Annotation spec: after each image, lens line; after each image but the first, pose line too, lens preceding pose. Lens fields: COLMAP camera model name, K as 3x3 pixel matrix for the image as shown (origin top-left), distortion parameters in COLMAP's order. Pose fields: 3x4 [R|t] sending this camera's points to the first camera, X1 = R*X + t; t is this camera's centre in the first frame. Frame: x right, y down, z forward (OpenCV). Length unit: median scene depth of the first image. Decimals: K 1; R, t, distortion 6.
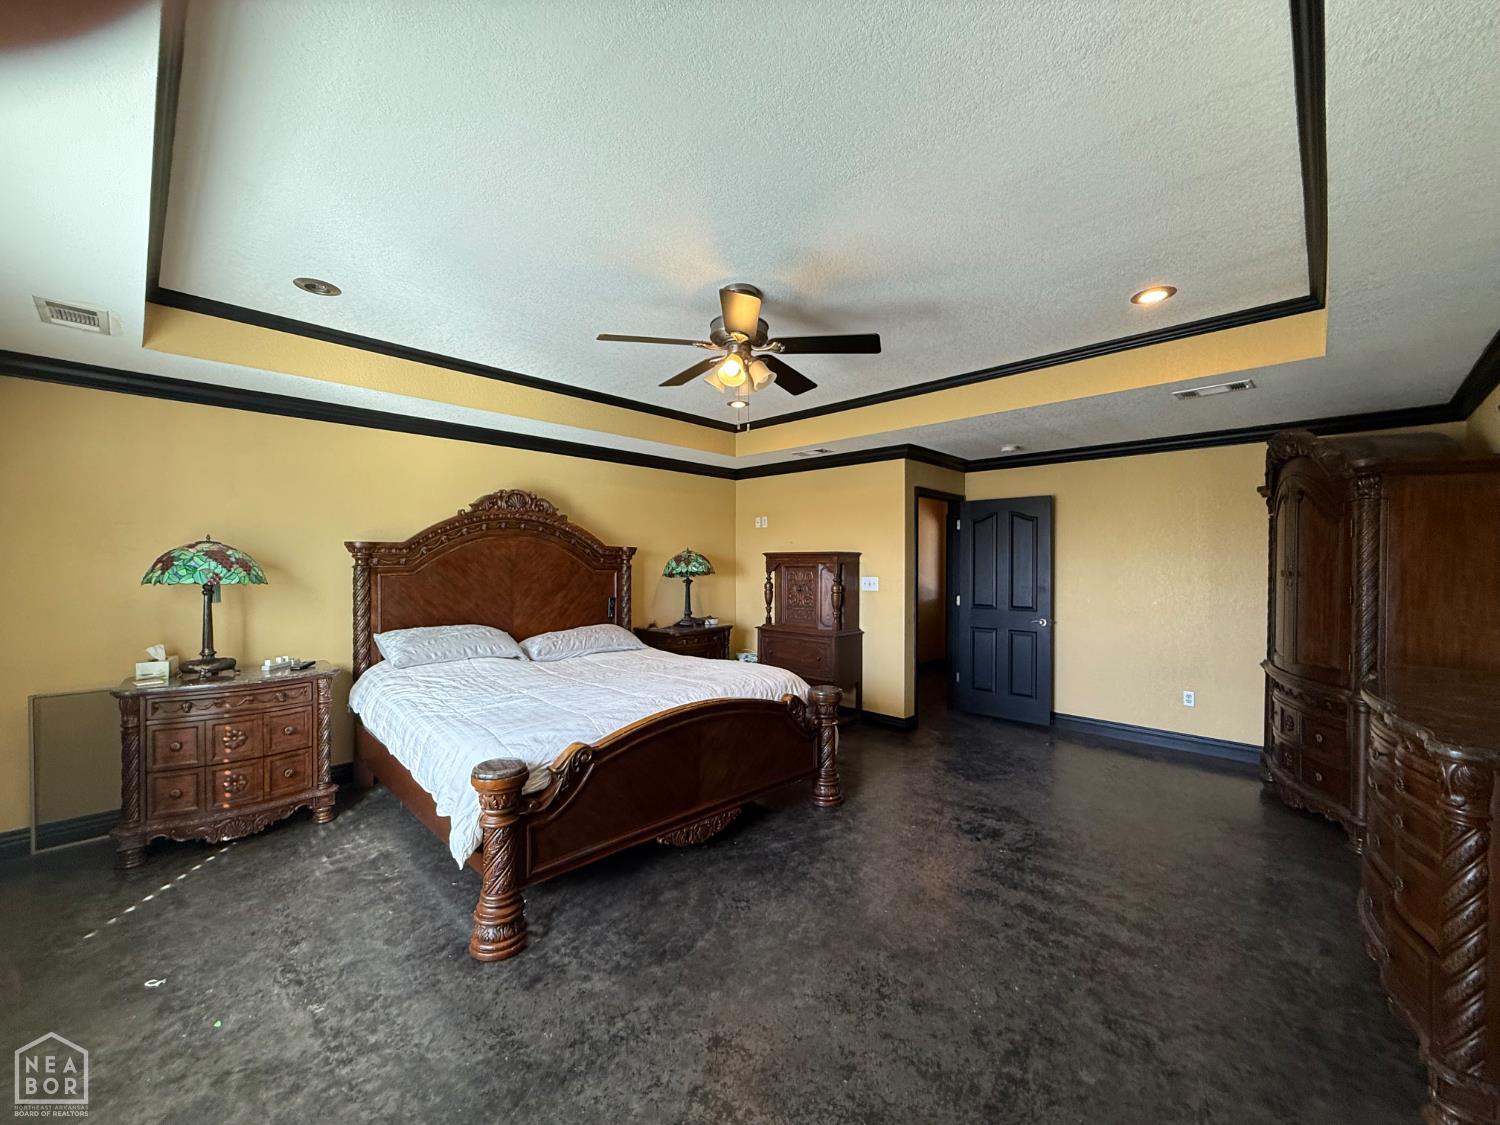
lens RADIAL K [[602.9, 0, 746.2], [0, 602.9, 566.4], [0, 0, 1]] dist [0.002189, 0.000163]
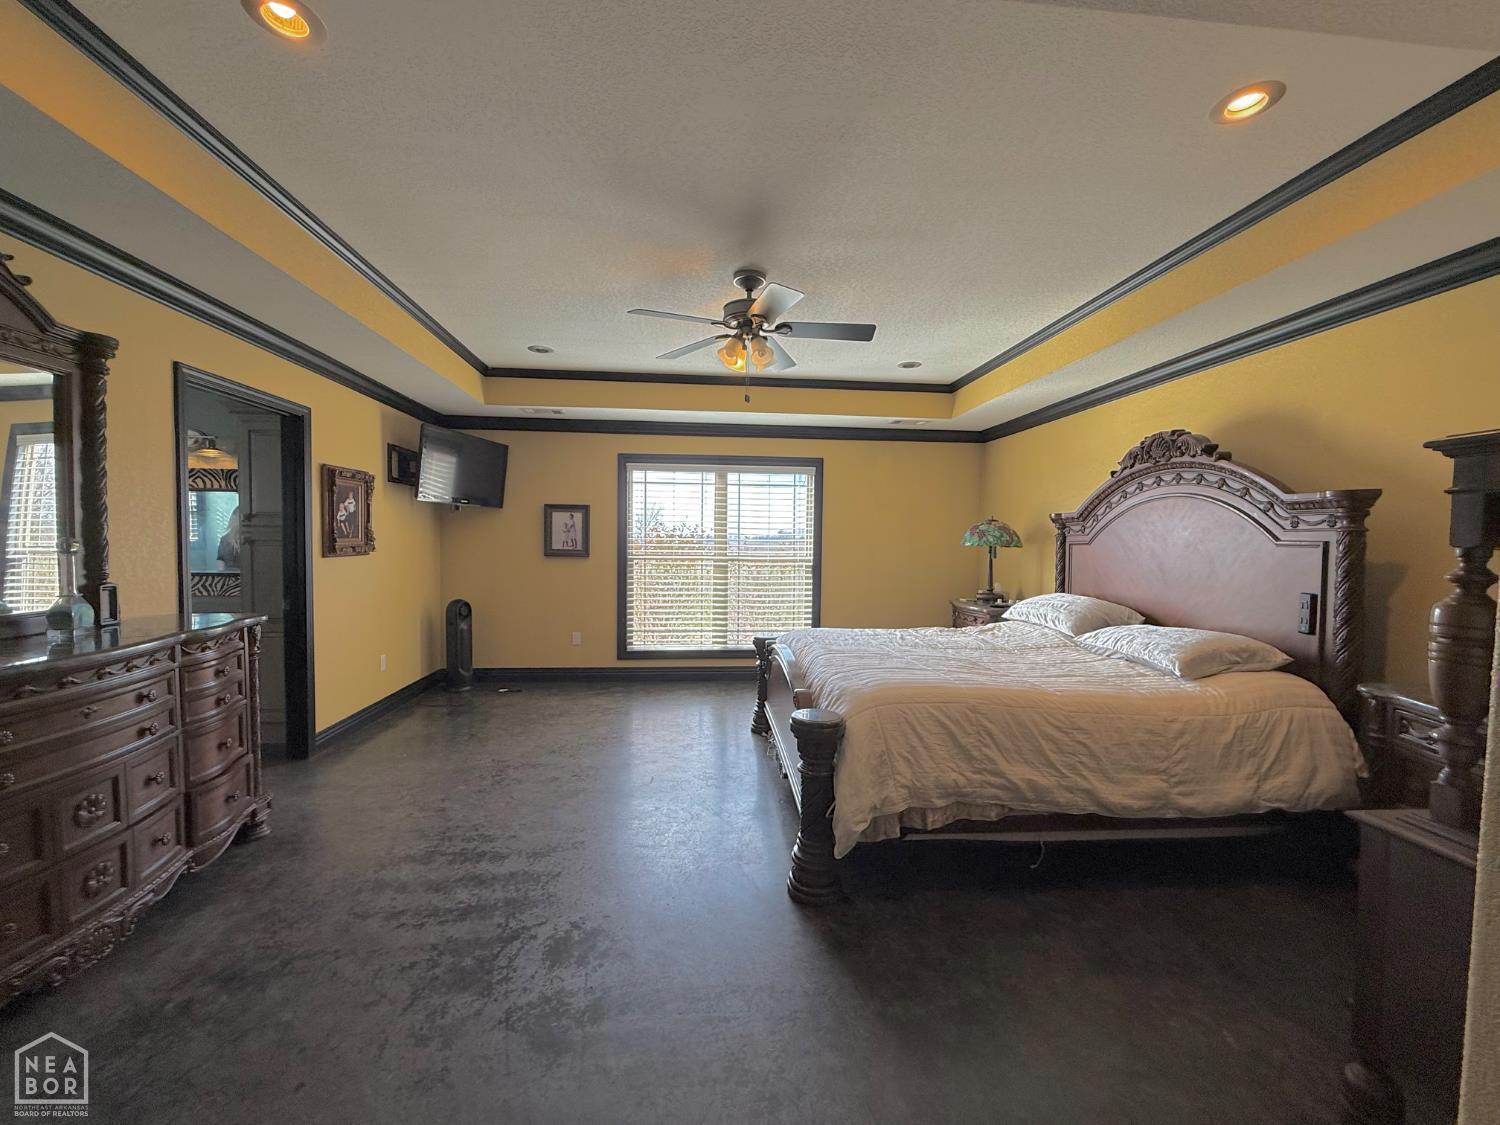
lens RADIAL K [[602.9, 0, 746.2], [0, 602.9, 564.0], [0, 0, 1]] dist [0.002189, 0.000163]
pose [[-0.653312, 0.021246, -0.756790, 0.931923], [-0.015547, 0.999019, 0.041467, 0.024023], [0.756929, 0.038857, -0.652341, 1.923359]]
